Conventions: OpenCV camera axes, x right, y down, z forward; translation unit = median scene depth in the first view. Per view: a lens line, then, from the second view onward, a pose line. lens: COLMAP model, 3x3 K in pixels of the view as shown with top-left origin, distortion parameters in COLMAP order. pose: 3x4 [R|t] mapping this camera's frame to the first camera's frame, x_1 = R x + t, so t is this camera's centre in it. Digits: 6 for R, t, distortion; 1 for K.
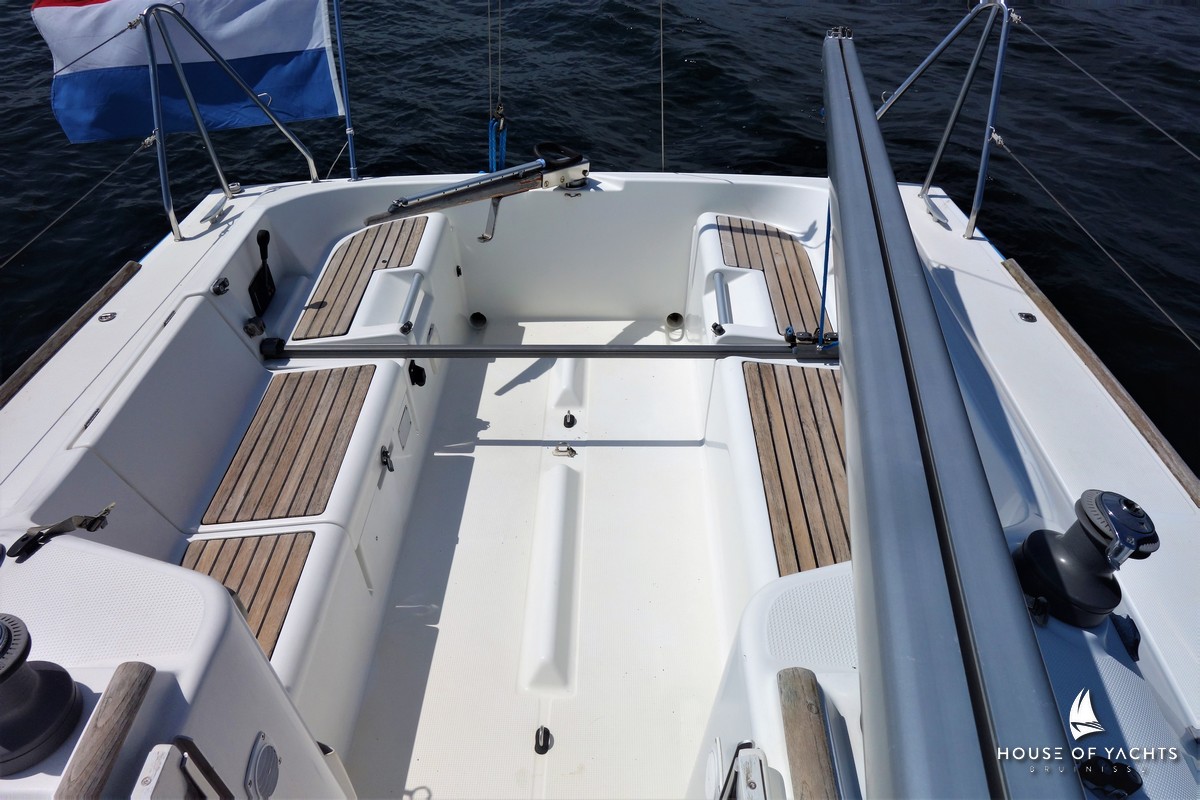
lens RADIAL K [[951.9, 0, 595.5], [0, 951.9, 394.5], [0, 0, 1]] dist [0.017231, 0.004657]
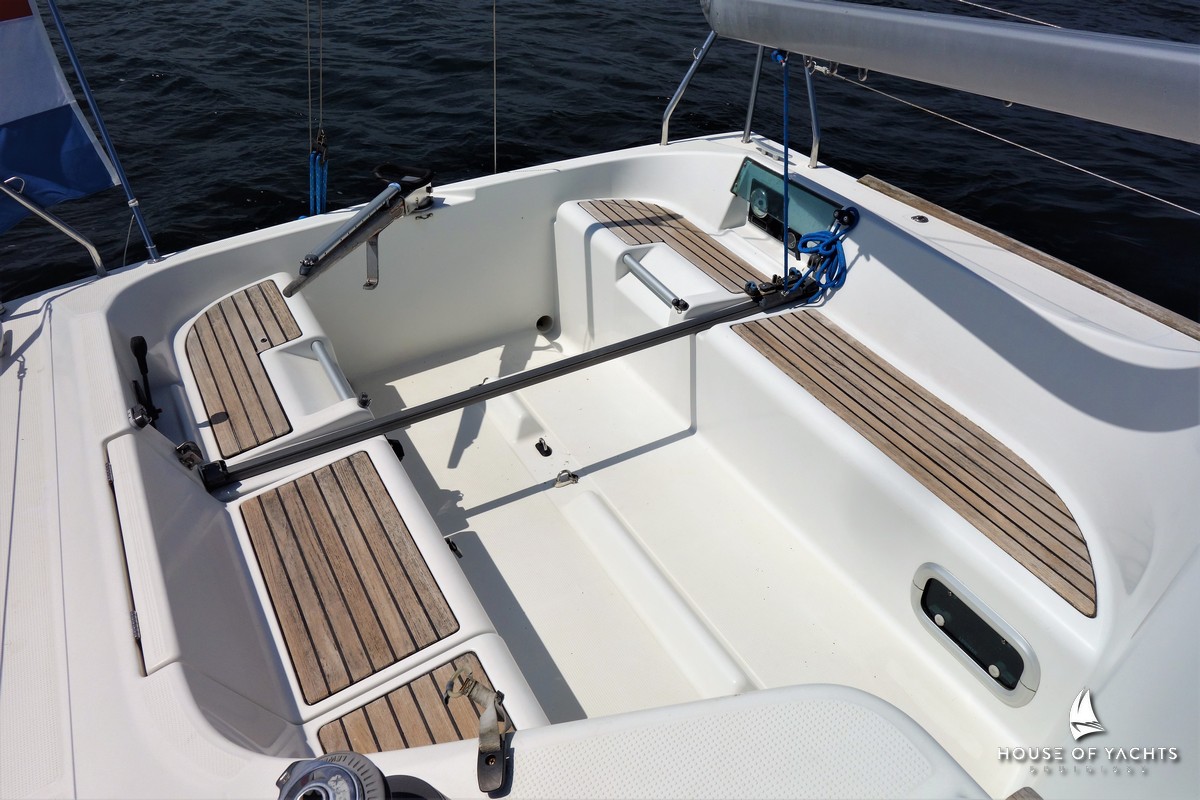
lens RADIAL K [[951.9, 0, 603.4], [0, 951.9, 402.4], [0, 0, 1]] dist [0.017231, 0.004657]
pose [[0.871754, -0.299931, 0.387410, -0.330470], [0.304459, 0.951144, 0.051275, -0.046227], [-0.383861, 0.073251, 0.920481, 0.150199]]
